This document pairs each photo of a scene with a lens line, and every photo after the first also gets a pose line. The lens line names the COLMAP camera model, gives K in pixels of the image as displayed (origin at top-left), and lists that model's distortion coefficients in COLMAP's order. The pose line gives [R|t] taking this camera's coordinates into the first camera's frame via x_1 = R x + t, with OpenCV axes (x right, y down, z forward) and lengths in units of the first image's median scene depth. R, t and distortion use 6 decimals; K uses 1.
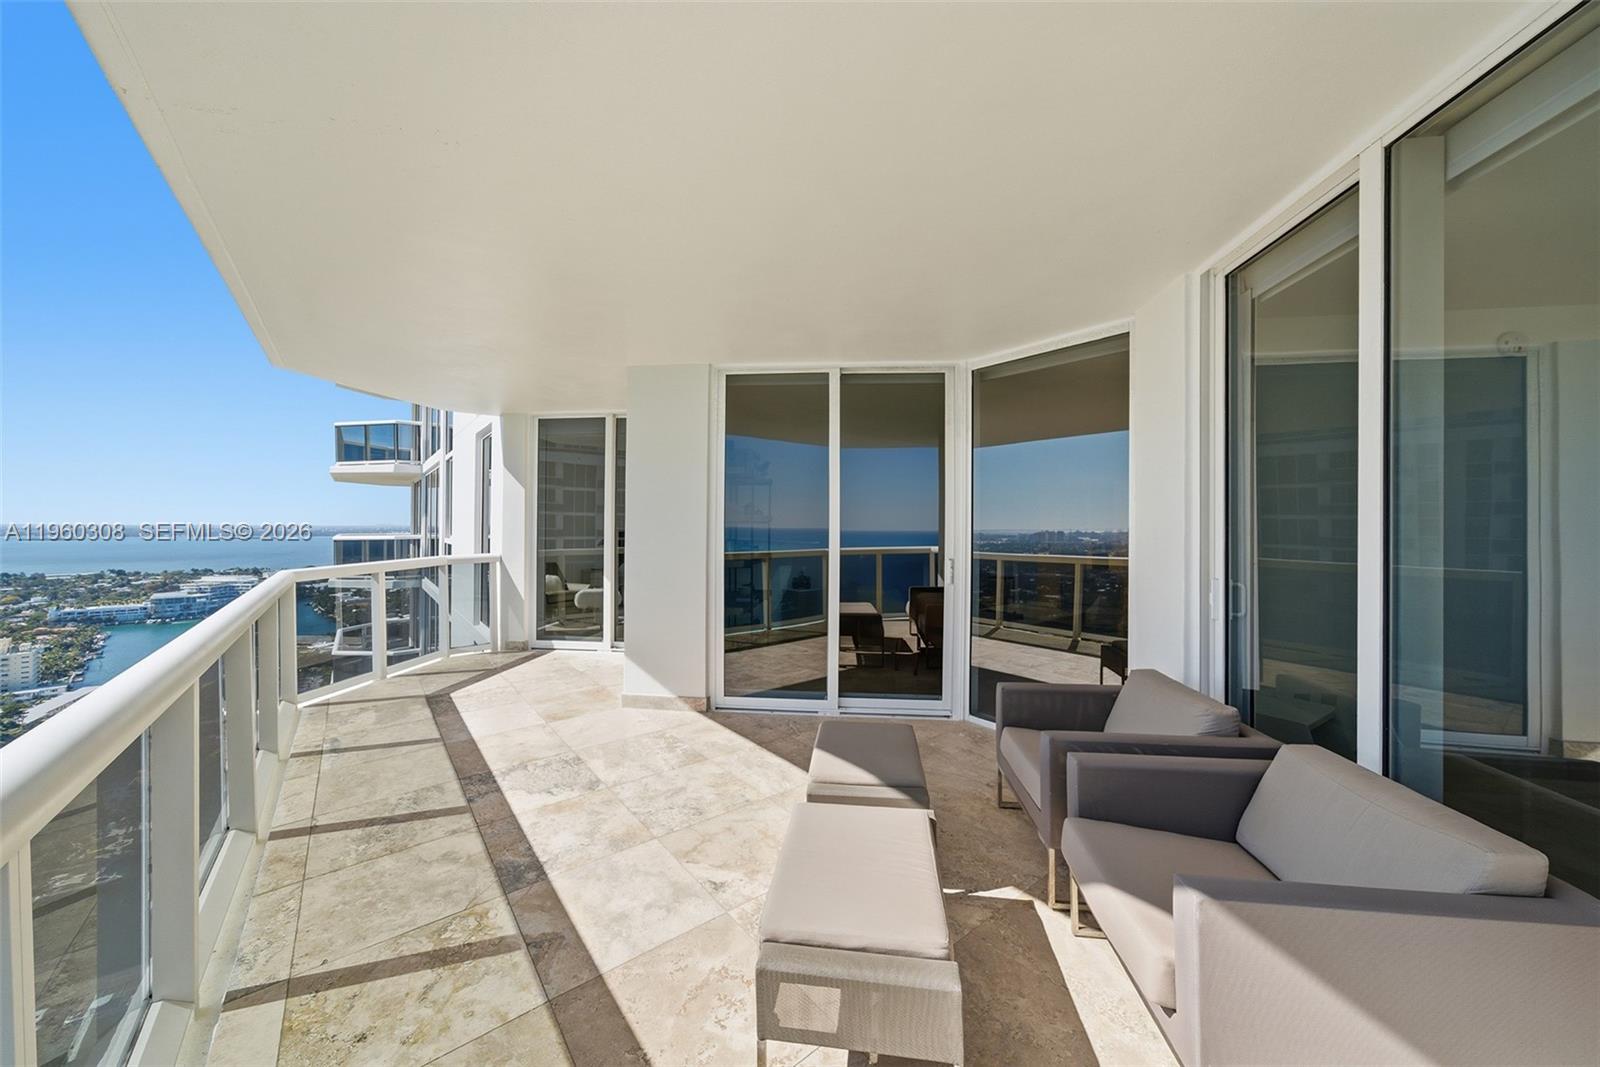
lens RADIAL K [[580.5, 0, 798.3], [0, 580.5, 518.8], [0, 0, 1]] dist [0.018221, -0.000016]
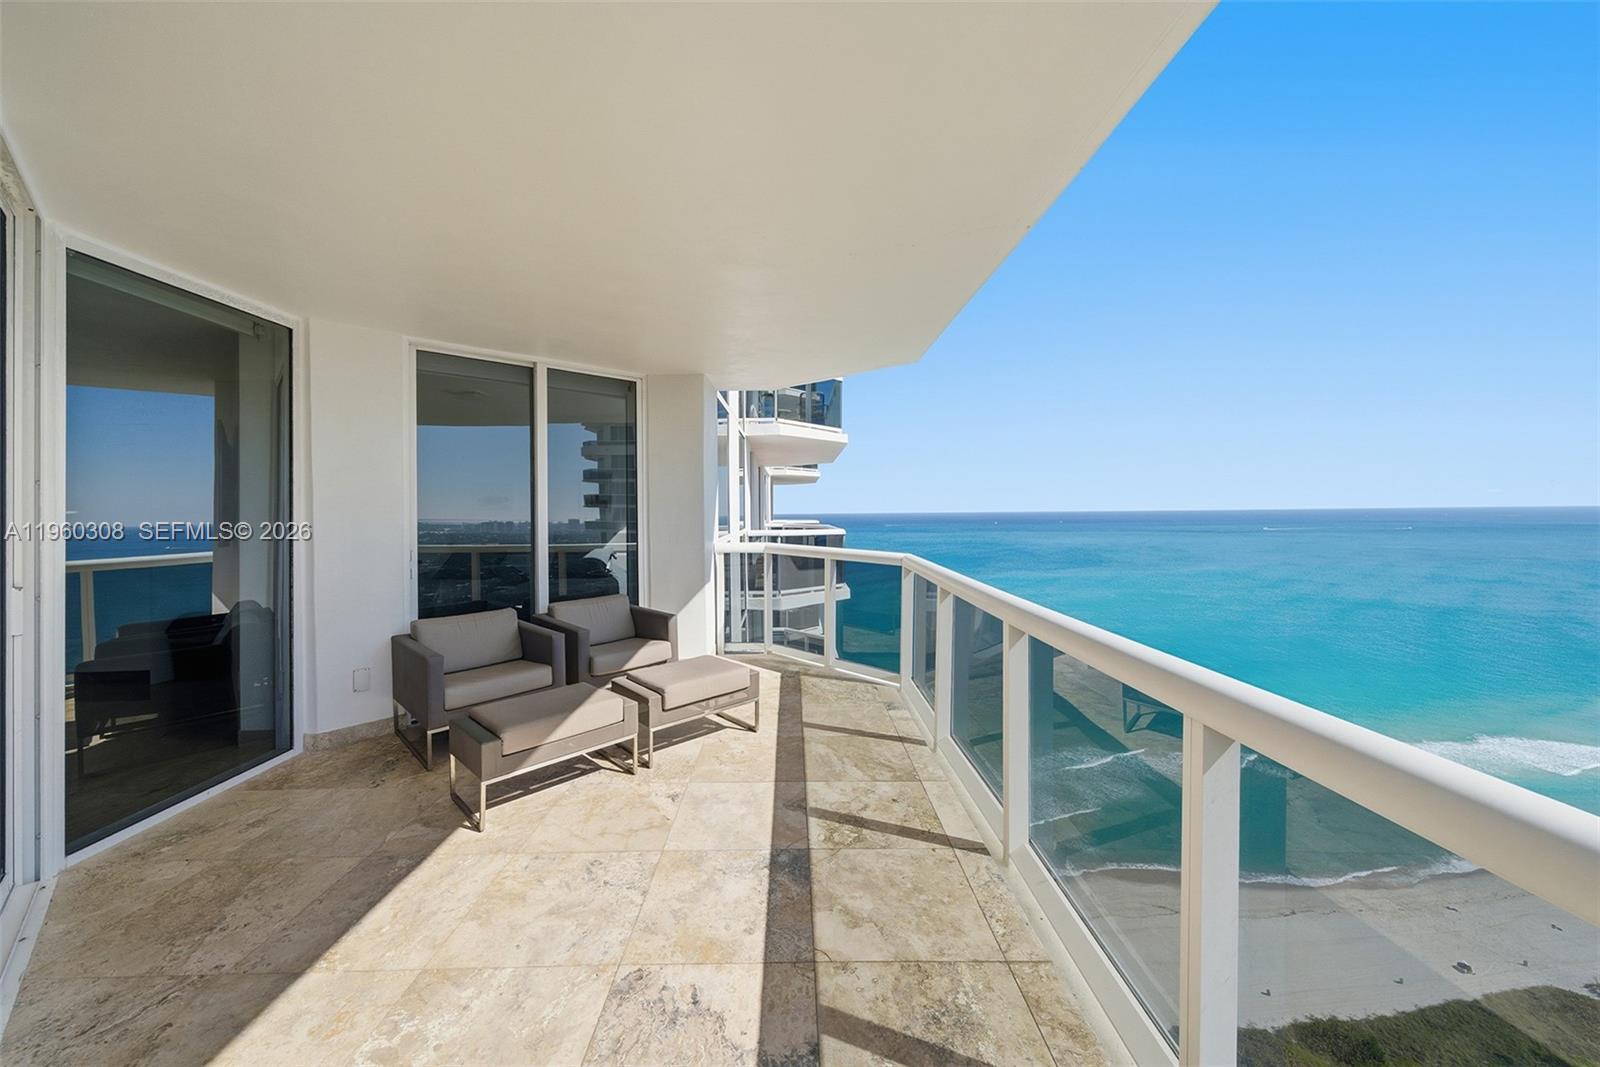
lens RADIAL K [[537.8, 0, 804.0], [0, 537.8, 527.2], [0, 0, 1]] dist [-0.007881, -0.000103]
pose [[-0.805102, 0.000389, 0.593137, -1.443553], [0.004169, 0.999979, 0.005003, 0.045533], [-0.593122, 0.006501, -0.805086, 2.402442]]
